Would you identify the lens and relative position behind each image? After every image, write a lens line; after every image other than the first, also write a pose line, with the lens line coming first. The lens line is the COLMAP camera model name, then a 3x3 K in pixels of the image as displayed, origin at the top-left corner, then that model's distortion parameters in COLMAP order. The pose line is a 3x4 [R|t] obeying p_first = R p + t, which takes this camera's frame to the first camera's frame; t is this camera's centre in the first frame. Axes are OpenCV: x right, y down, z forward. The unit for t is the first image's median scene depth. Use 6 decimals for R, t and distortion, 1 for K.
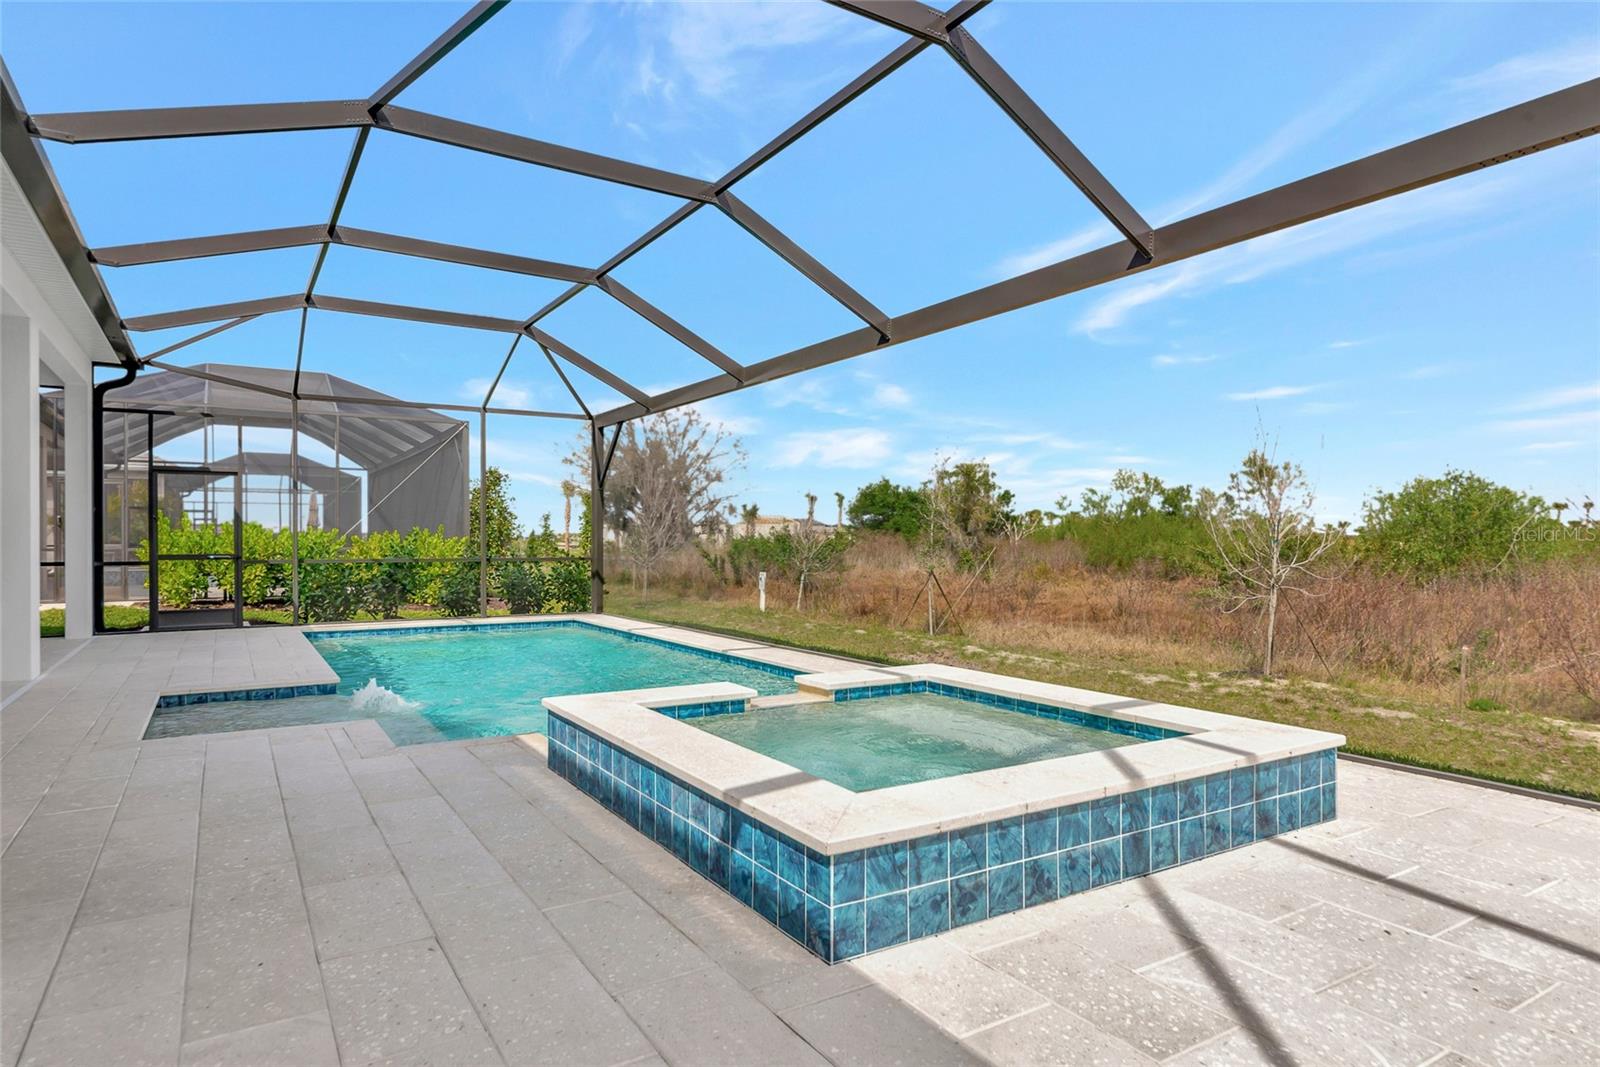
lens RADIAL K [[903.0, 0, 798.7], [0, 903.0, 533.7], [0, 0, 1]] dist [0.003885, 0.001051]
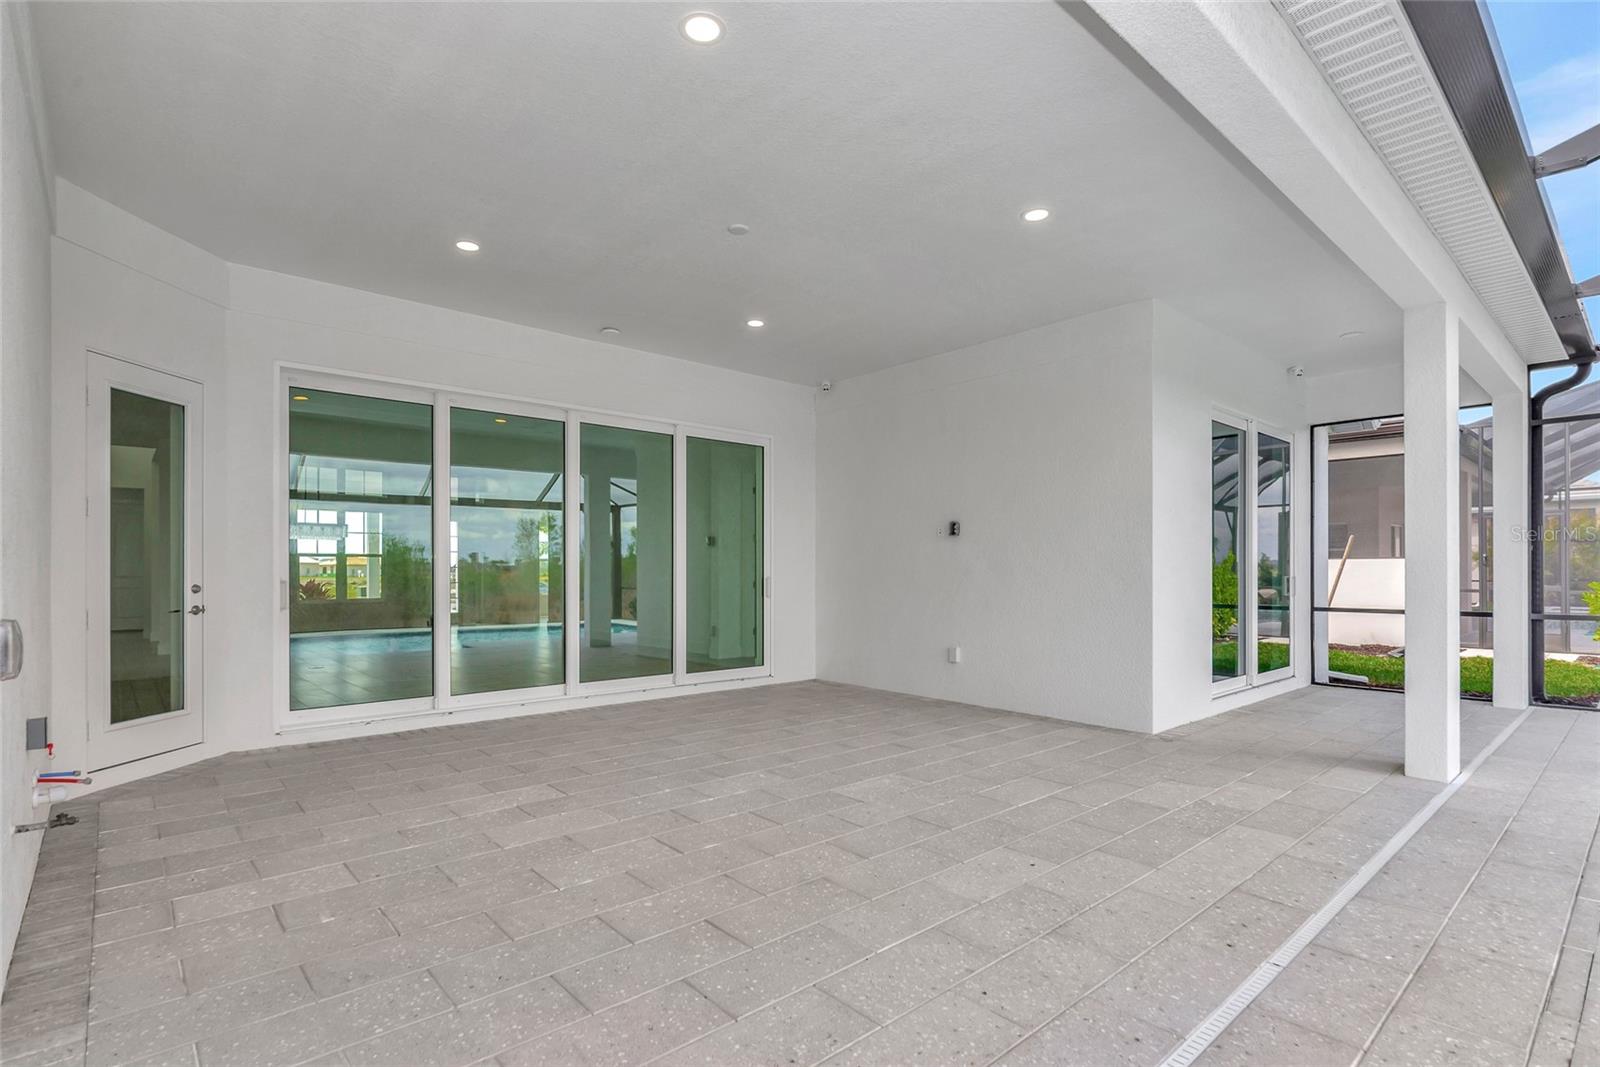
lens RADIAL K [[773.2, 0, 788.8], [0, 773.2, 566.7], [0, 0, 1]] dist [0.005915, 0.000270]
pose [[0.154232, -0.001584, -0.988033, -0.189499], [-0.000573, 0.999998, -0.001693, -0.007795], [0.988035, 0.000827, 0.154230, 0.232885]]
